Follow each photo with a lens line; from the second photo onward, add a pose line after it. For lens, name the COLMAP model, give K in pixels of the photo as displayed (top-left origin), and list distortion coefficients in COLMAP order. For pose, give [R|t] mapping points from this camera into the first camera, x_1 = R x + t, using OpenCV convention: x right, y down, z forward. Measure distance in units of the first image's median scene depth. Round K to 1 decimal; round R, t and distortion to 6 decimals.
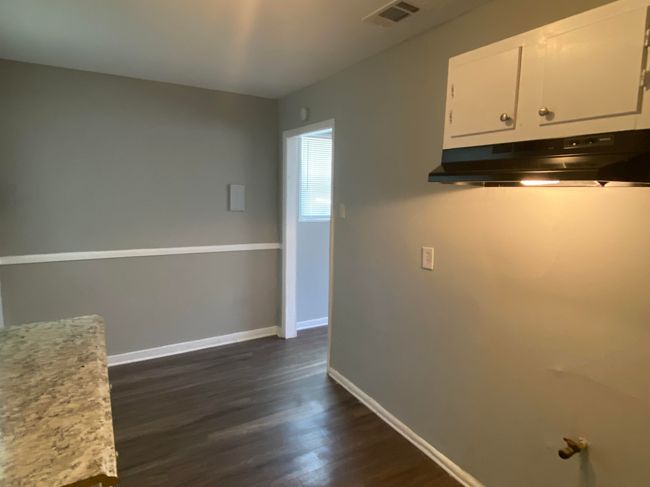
lens RADIAL K [[389.8, 0, 325.0], [0, 389.8, 243.5], [0, 0, 1]] dist [0.003106, 0.002079]
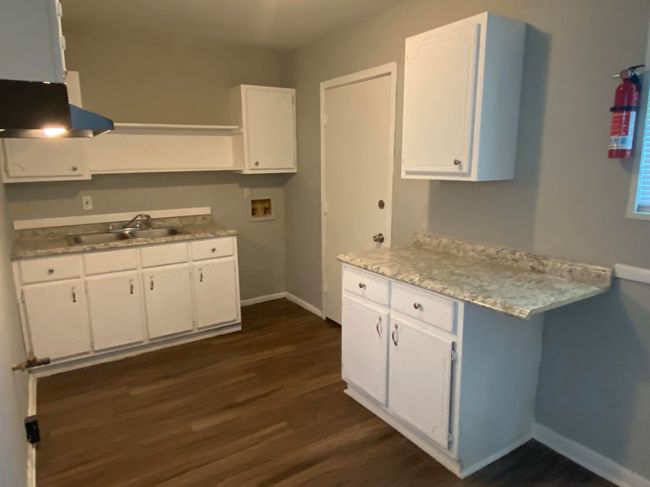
lens RADIAL K [[436.5, 0, 325.0], [0, 436.5, 243.5], [0, 0, 1]] dist [0.064077, -0.073576]
pose [[-0.999308, -0.000763, -0.037192, -0.214315], [-0.012875, 0.945097, 0.326537, -0.276963], [0.034901, 0.326790, -0.944452, 2.296619]]
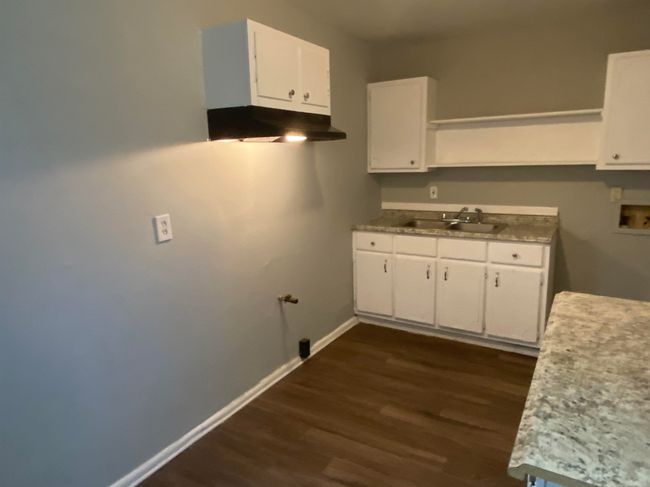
lens RADIAL K [[436.5, 0, 325.0], [0, 436.5, 243.5], [0, 0, 1]] dist [0.064077, -0.073576]
pose [[-0.477047, -0.182300, 0.859763, -1.085743], [0.134664, 0.951538, 0.276479, -0.219608], [-0.868500, 0.247673, -0.429379, 1.711319]]
